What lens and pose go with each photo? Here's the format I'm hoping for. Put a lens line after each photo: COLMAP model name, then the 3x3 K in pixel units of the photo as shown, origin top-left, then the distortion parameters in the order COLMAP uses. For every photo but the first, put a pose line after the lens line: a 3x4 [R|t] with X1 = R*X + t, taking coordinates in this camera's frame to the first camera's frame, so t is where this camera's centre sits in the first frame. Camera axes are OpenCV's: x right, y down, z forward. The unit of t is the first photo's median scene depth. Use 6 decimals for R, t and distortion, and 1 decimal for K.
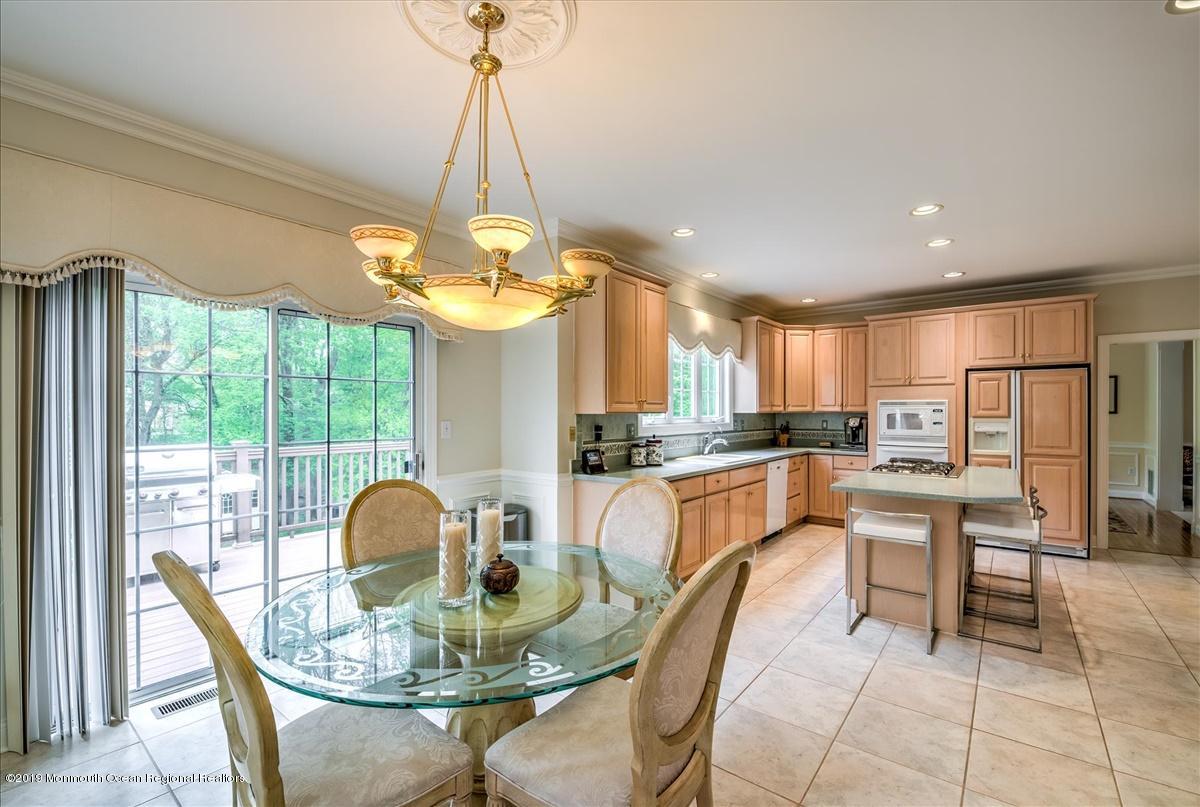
lens RADIAL K [[520.2, 0, 595.6], [0, 520.2, 411.6], [0, 0, 1]] dist [-0.014939, -0.000493]
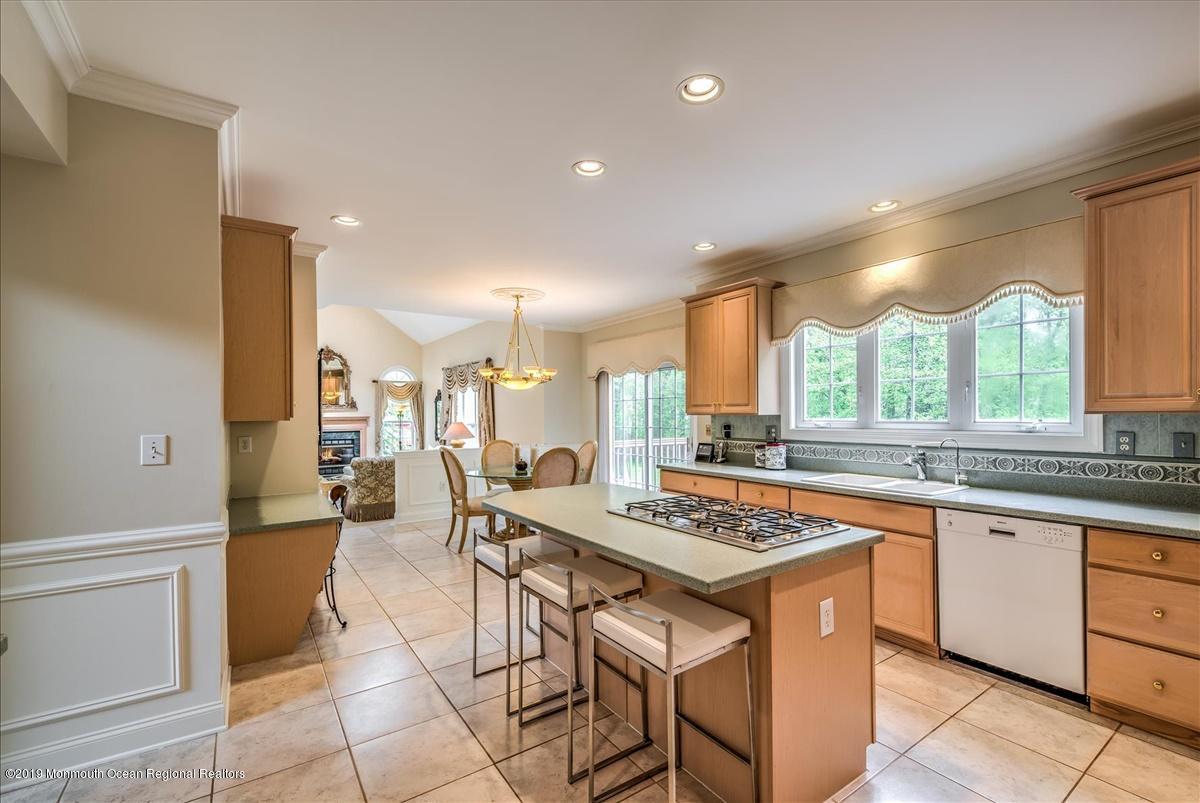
lens RADIAL K [[514.3, 0, 603.4], [0, 514.3, 420.0], [0, 0, 1]] dist [0.001525, -0.000070]
pose [[-0.288110, 0.014174, -0.957492, 0.937277], [0.007039, 0.999895, 0.012684, -0.001097], [0.957571, -0.003085, -0.288180, 0.831041]]
